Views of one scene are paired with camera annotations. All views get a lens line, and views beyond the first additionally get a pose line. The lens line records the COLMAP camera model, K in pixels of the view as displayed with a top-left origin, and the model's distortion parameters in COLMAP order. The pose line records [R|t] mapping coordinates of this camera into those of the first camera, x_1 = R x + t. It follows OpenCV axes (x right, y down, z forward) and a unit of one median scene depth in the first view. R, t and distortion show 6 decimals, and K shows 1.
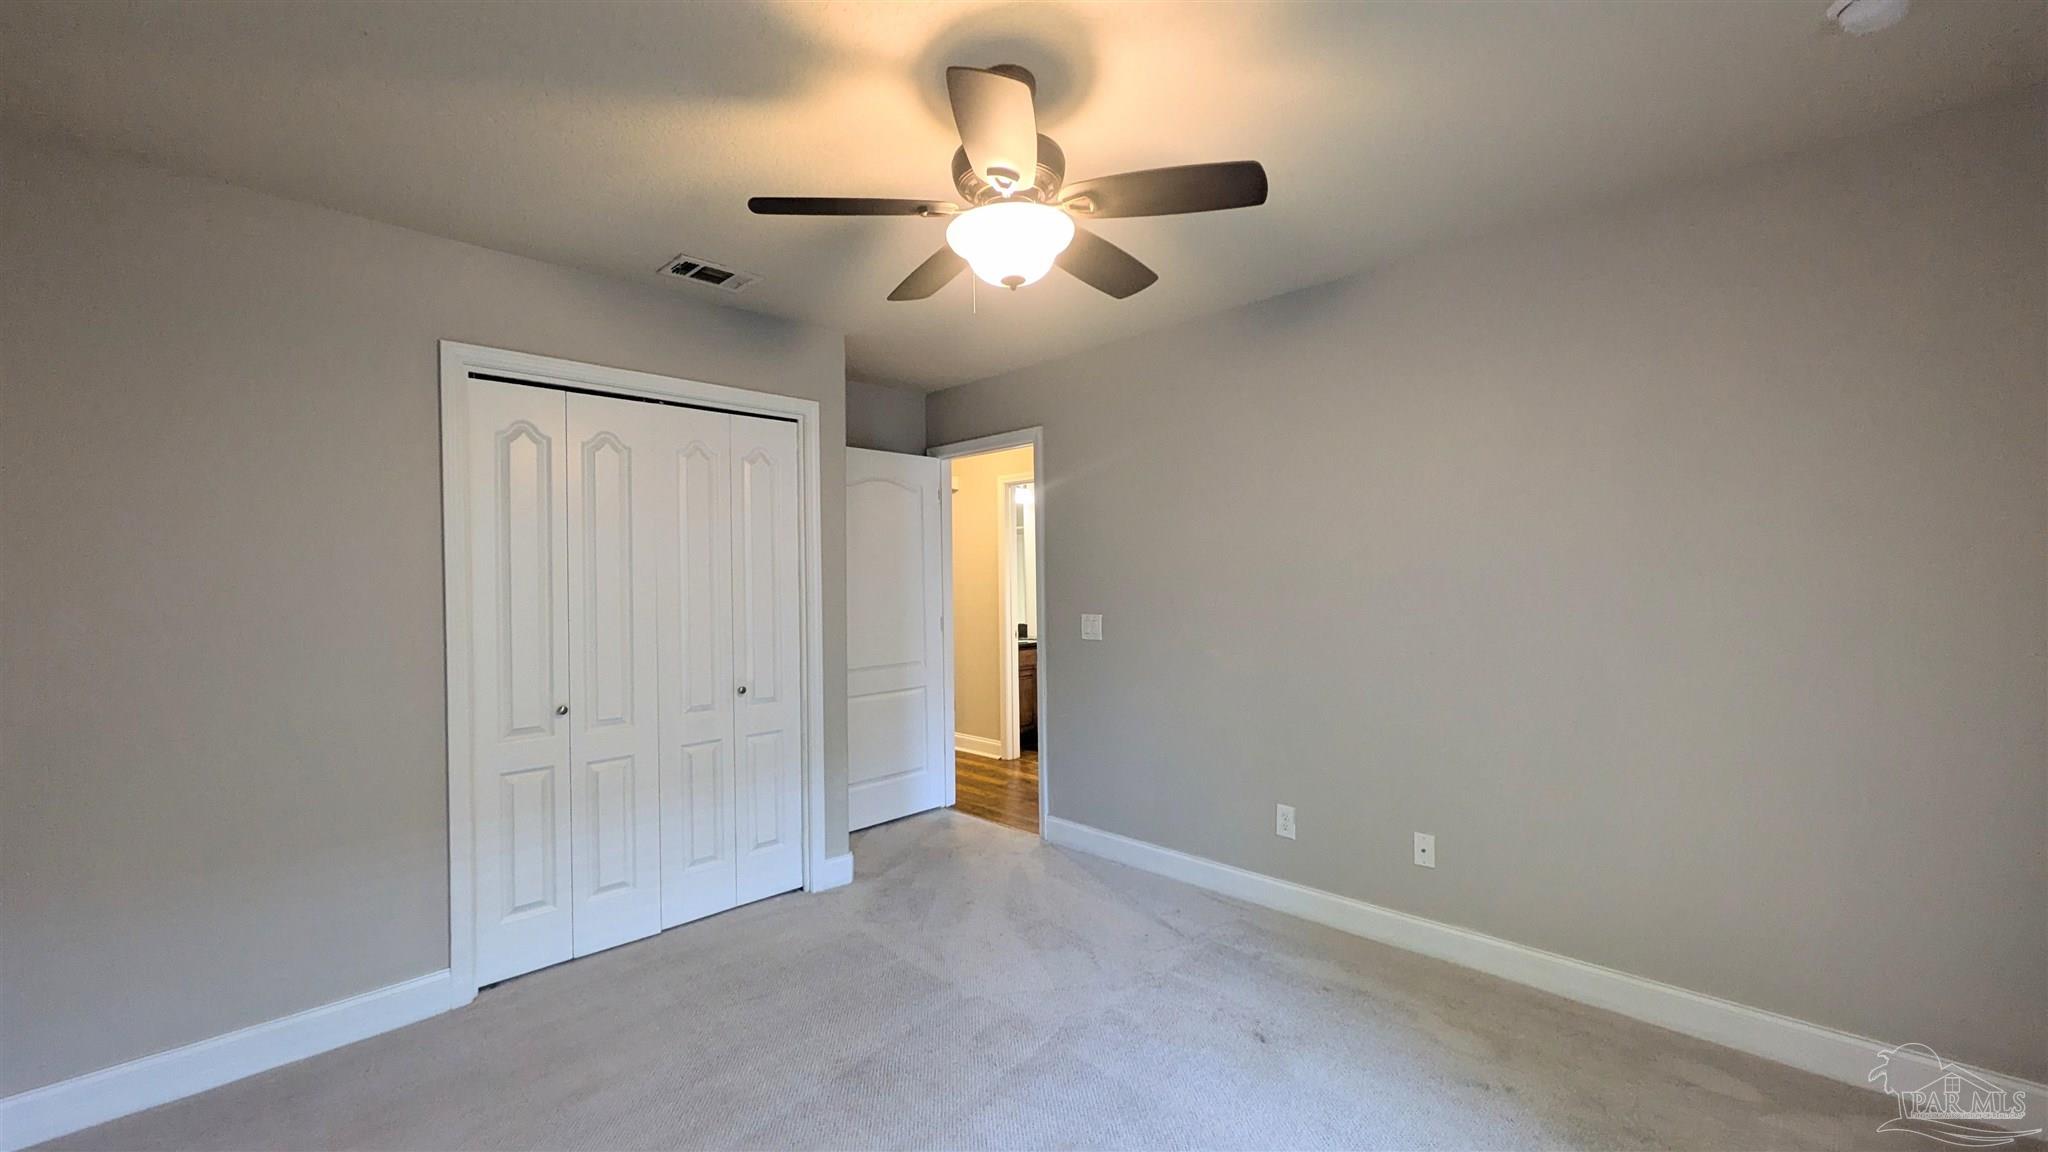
lens RADIAL K [[802.9, 0, 1030.5], [0, 802.9, 584.0], [0, 0, 1]] dist [-0.002913, 0.002185]
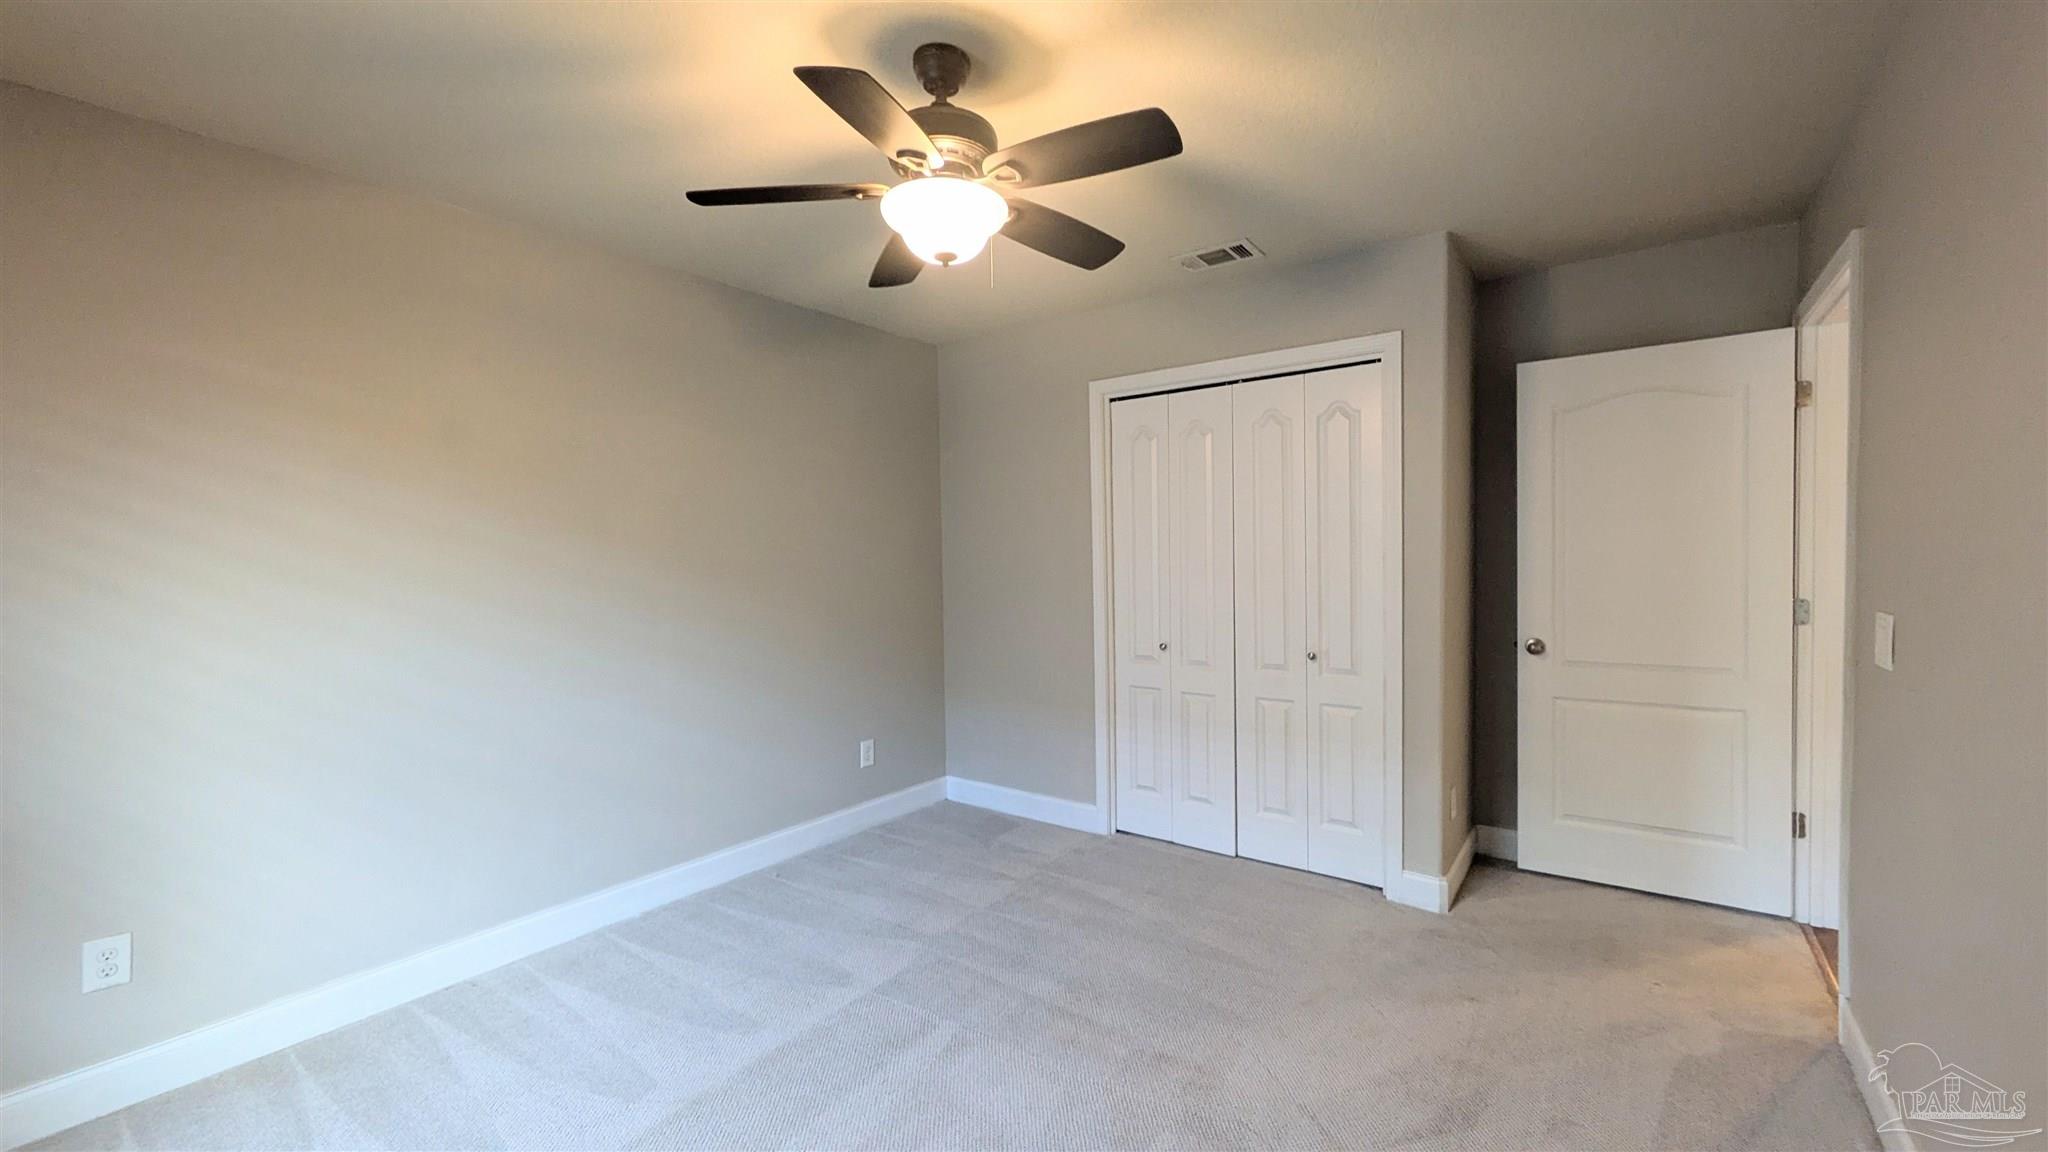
lens RADIAL K [[802.9, 0, 1044.5], [0, 802.9, 577.1], [0, 0, 1]] dist [-0.002913, 0.002185]
pose [[0.148012, 0.042608, -0.988067, 0.566610], [0.008733, 0.998976, 0.044387, -0.010595], [0.988947, -0.015198, 0.147488, 0.543740]]
